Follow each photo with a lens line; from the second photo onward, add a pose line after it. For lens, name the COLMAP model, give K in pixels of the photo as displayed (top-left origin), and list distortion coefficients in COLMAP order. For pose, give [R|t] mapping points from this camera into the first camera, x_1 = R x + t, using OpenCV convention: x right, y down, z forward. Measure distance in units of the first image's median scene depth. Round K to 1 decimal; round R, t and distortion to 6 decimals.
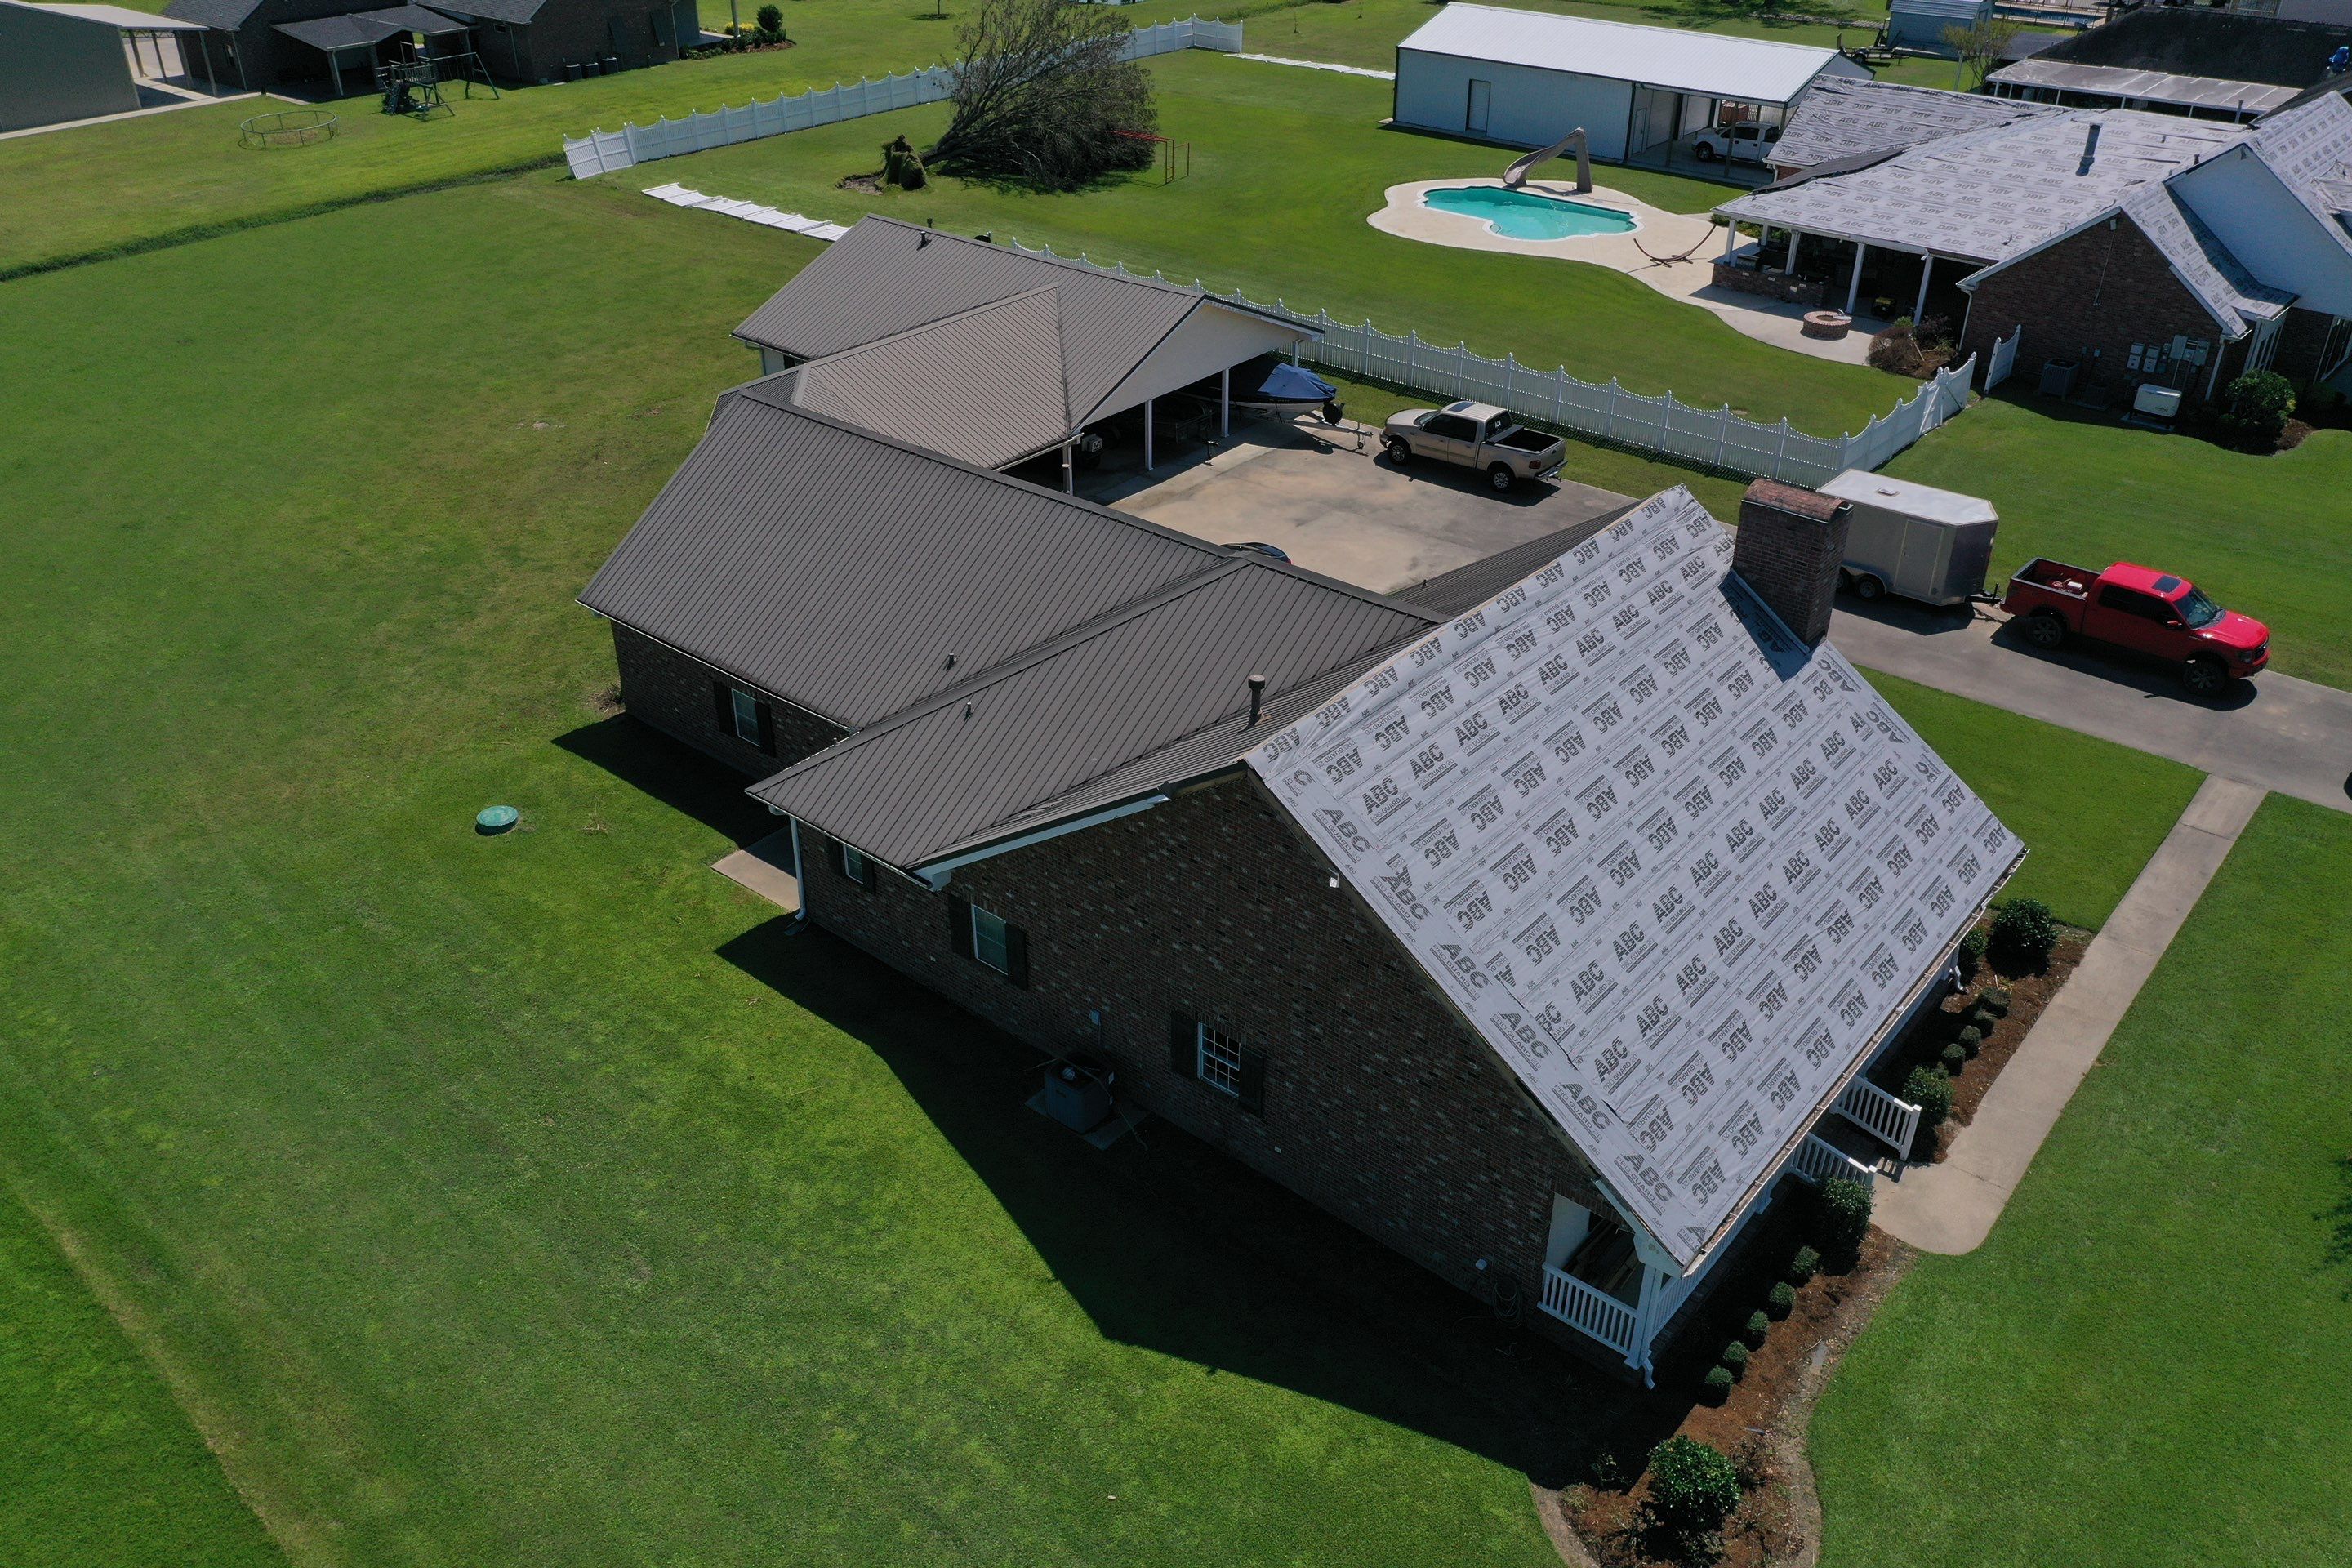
lens RADIAL K [[1866.4, 0, 1176.0], [0, 1866.4, 784.0], [0, 0, 1]] dist [-0.004646, -0.005687]
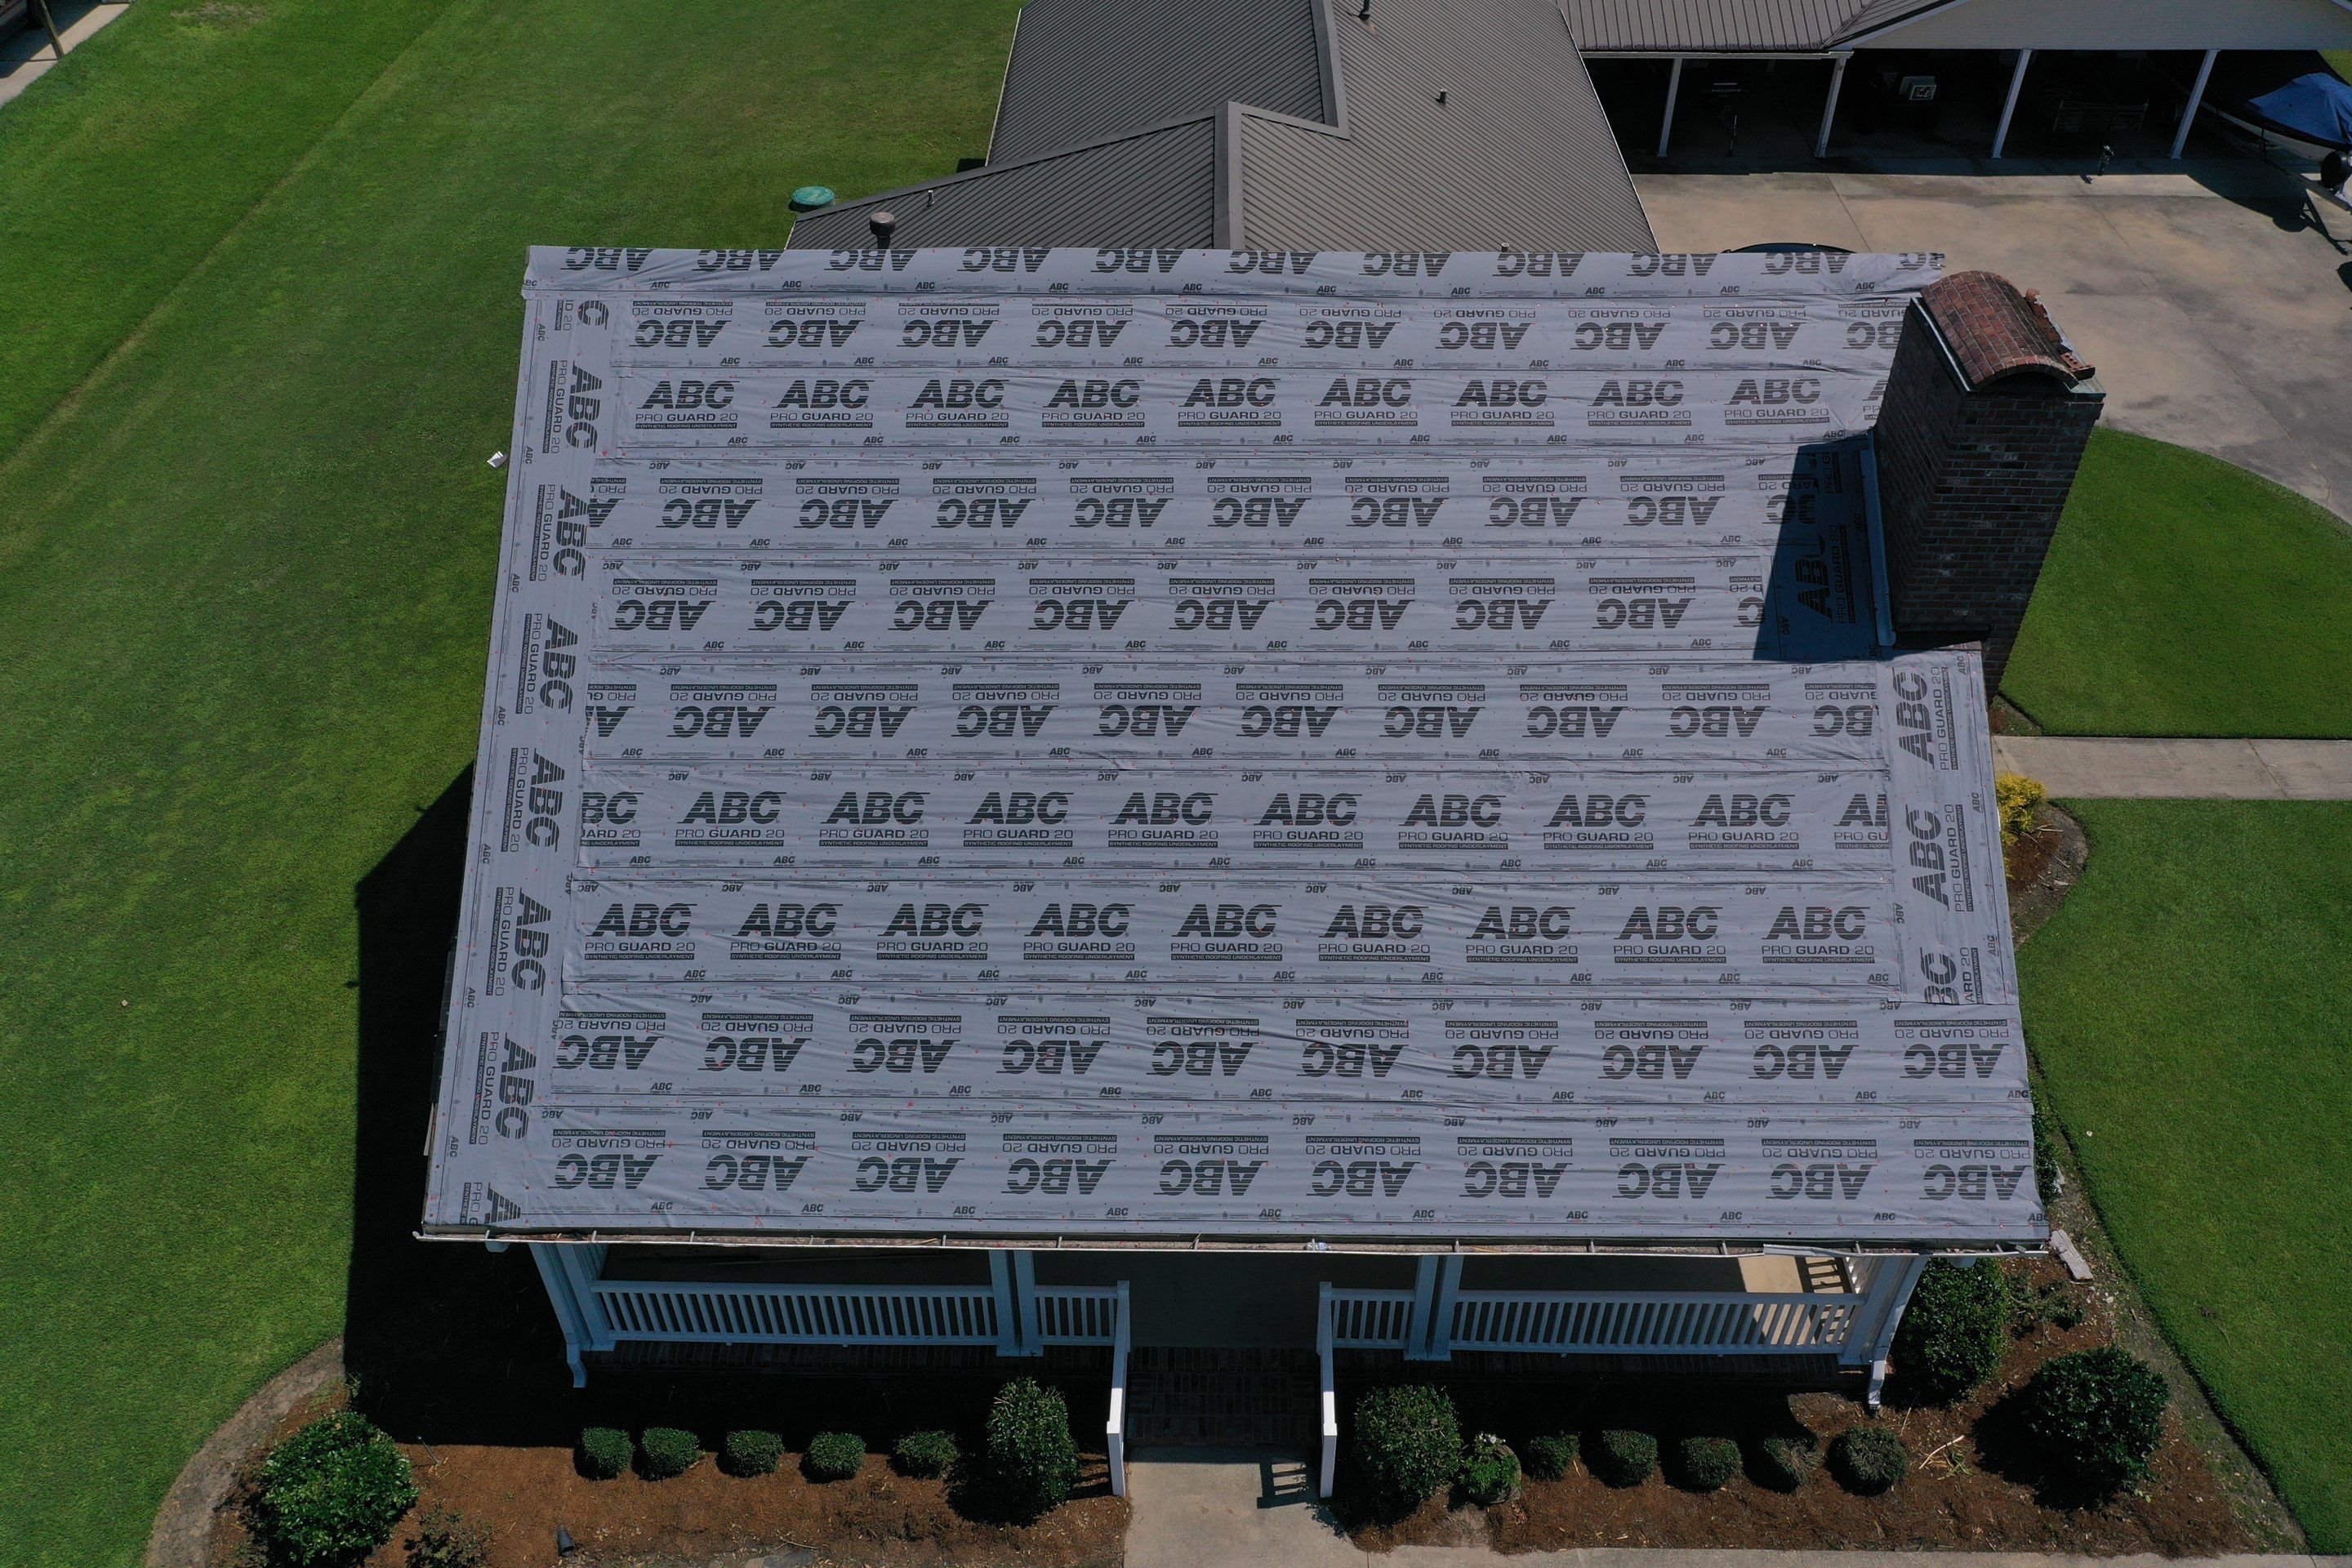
lens RADIAL K [[1866.4, 0, 1176.0], [0, 1866.4, 784.0], [0, 0, 1]] dist [-0.004646, -0.005687]
pose [[0.627881, 0.512844, -0.585454, 0.533764], [-0.399360, 0.857927, 0.323222, -0.124508], [0.668039, 0.030862, 0.743486, 0.521095]]
